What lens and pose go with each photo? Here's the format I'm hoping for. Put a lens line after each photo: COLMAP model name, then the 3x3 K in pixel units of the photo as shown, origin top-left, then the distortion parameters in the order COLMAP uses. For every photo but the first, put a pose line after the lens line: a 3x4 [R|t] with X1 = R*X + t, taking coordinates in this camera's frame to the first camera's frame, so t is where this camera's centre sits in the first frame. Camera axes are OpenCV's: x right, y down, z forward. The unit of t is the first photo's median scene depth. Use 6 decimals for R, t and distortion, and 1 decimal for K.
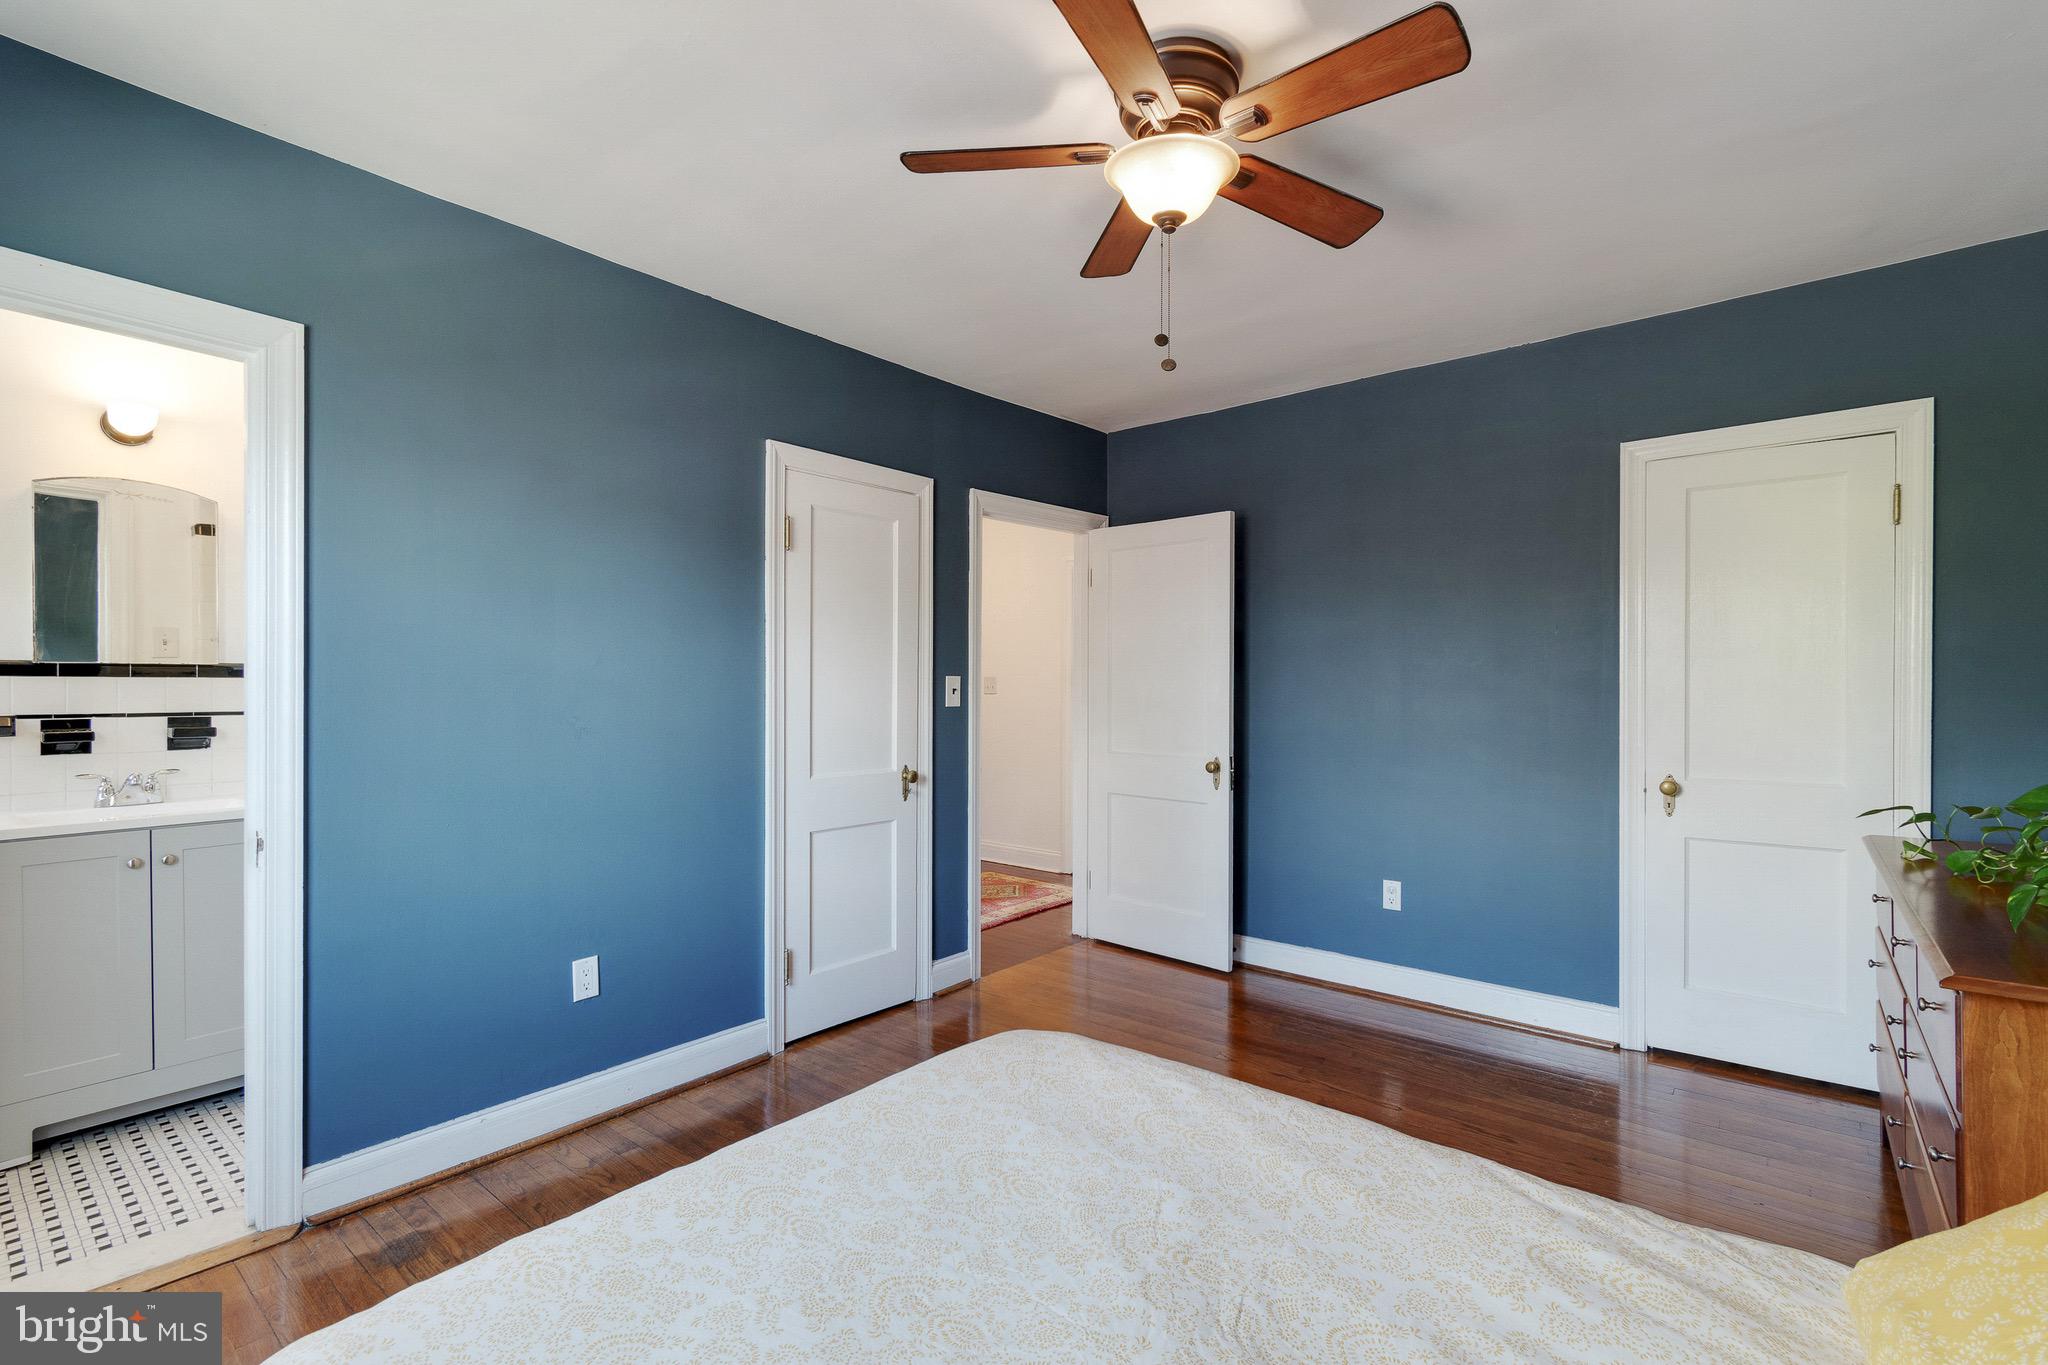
lens RADIAL K [[922.2, 0, 1030.2], [0, 922.2, 684.4], [0, 0, 1]] dist [-0.000200, -0.000540]
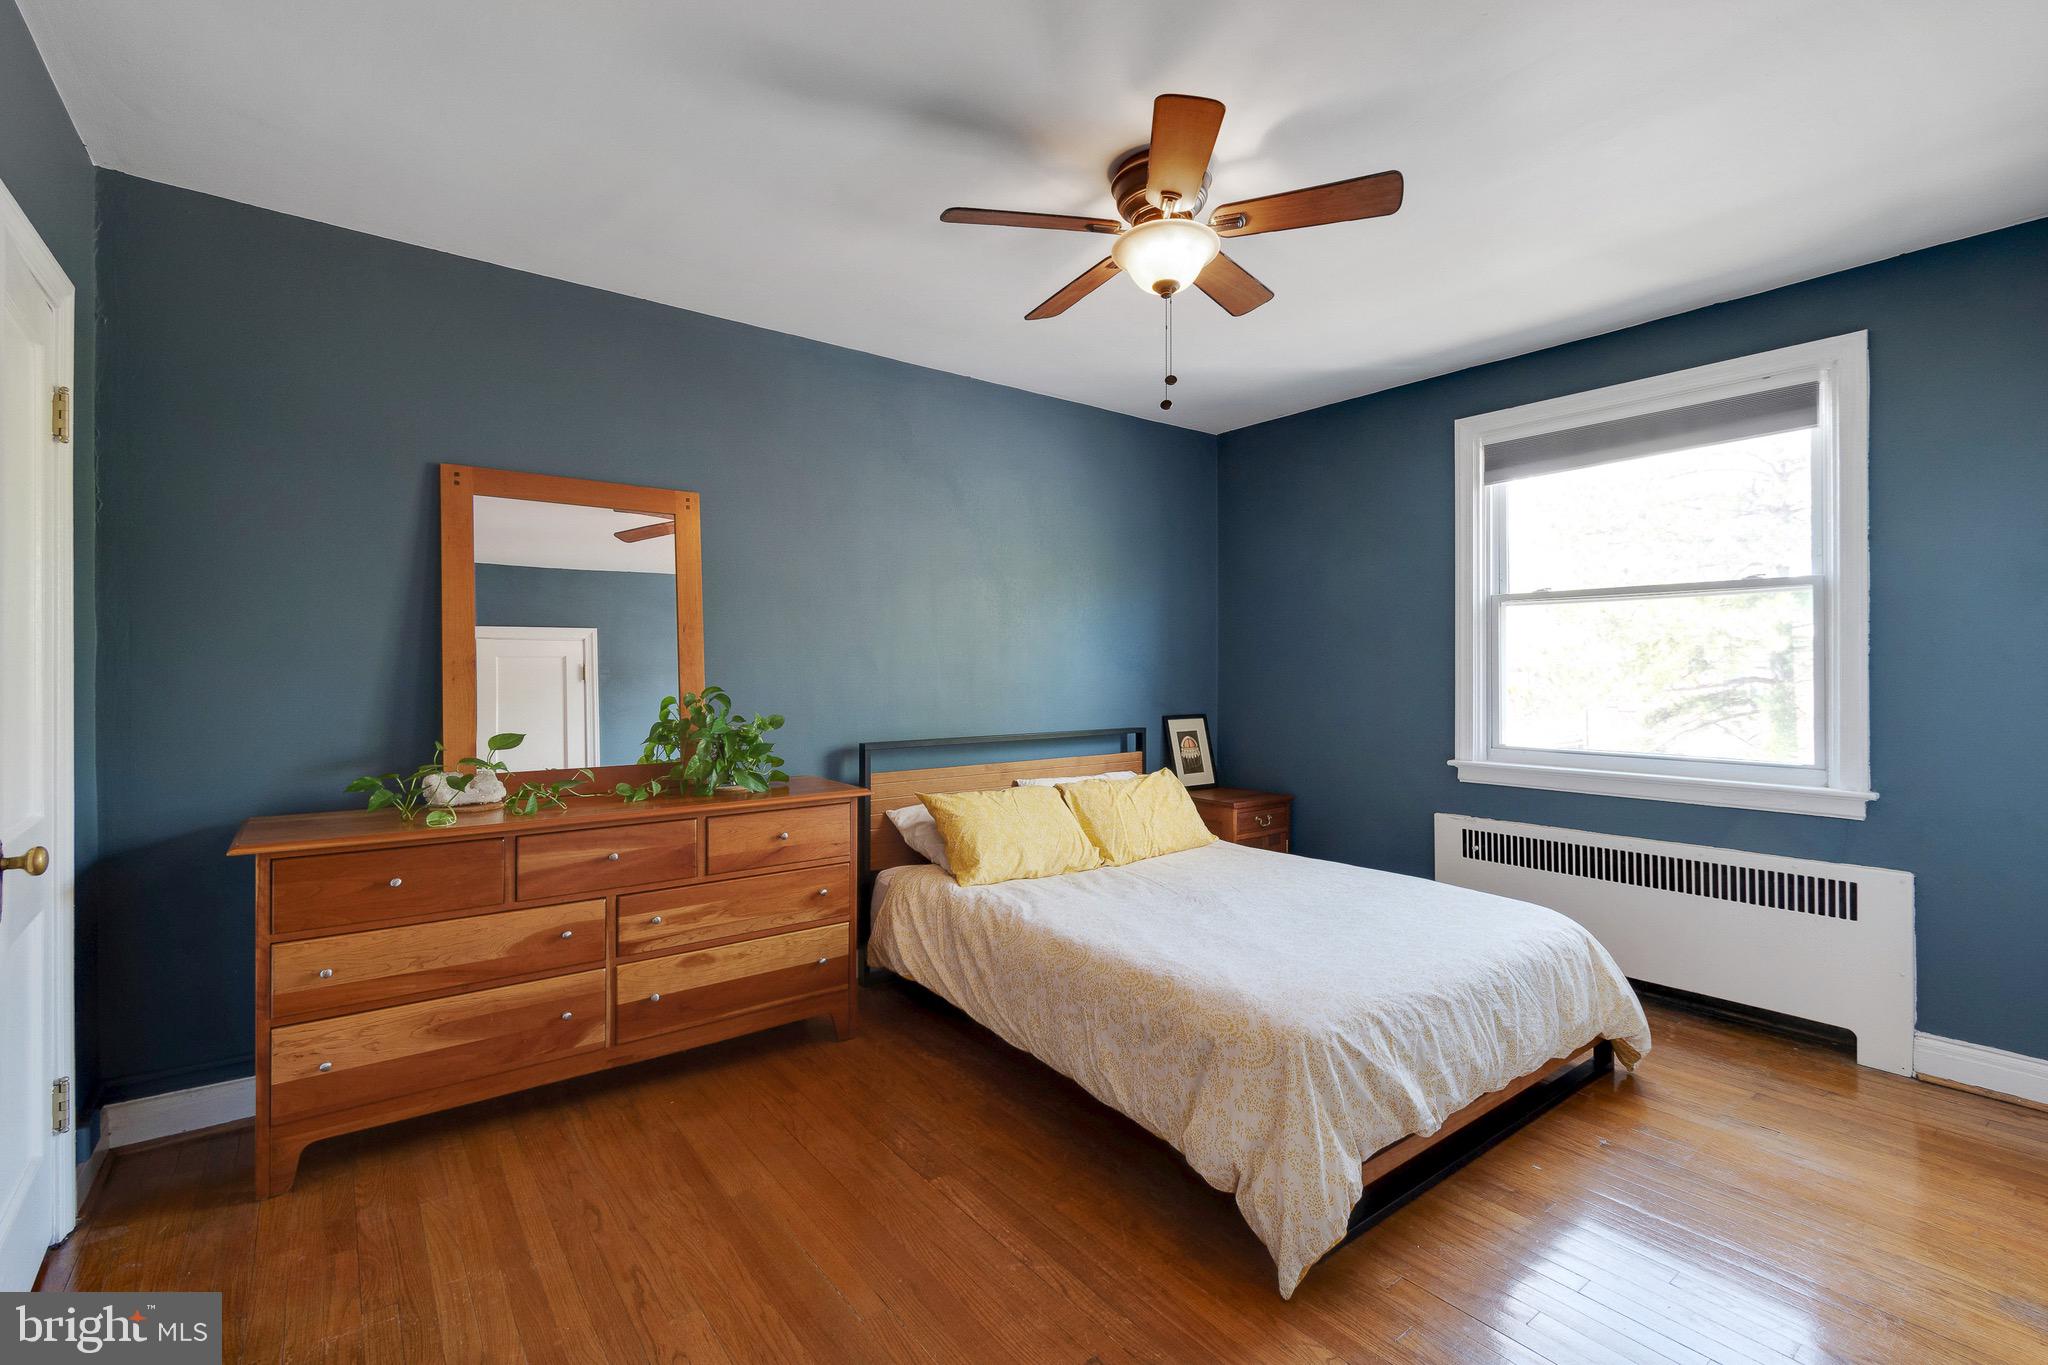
lens RADIAL K [[922.2, 0, 1042.4], [0, 922.2, 665.8], [0, 0, 1]] dist [-0.000200, -0.000540]
pose [[-0.976277, -0.005136, 0.216466, 0.028286], [-0.005706, 0.999982, -0.002006, 0.005731], [-0.216451, -0.003194, -0.976288, 1.355789]]
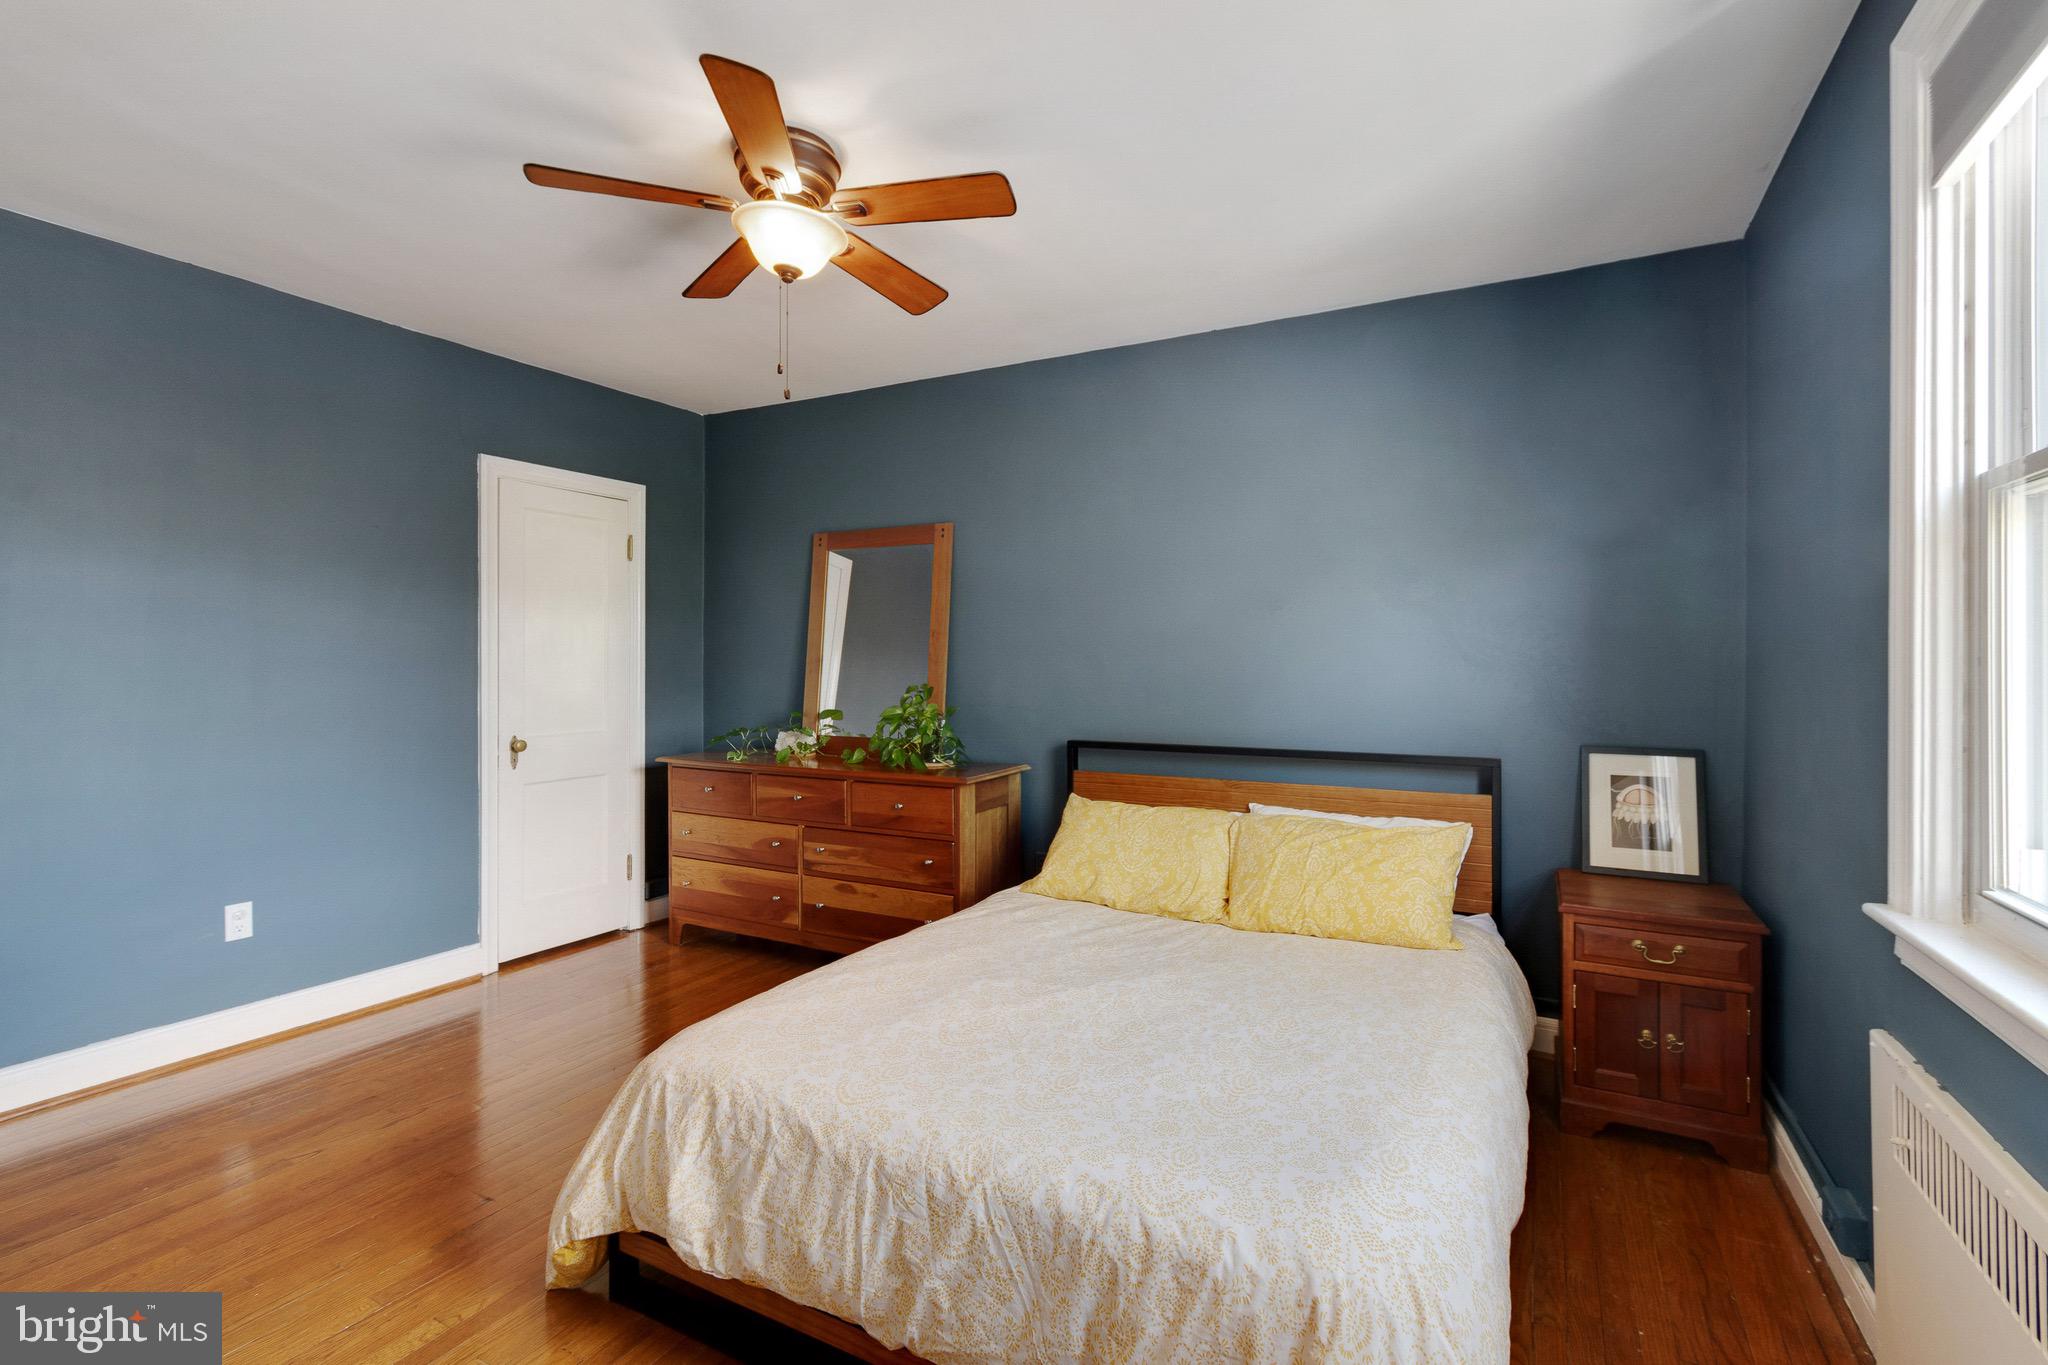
lens RADIAL K [[922.2, 0, 1045.6], [0, 922.2, 672.9], [0, 0, 1]] dist [-0.000200, -0.000540]
pose [[-0.196192, -0.015229, 0.980447, -0.650001], [0.000064, 0.999879, 0.015543, -0.004414], [-0.980565, 0.003112, -0.196168, 0.551610]]
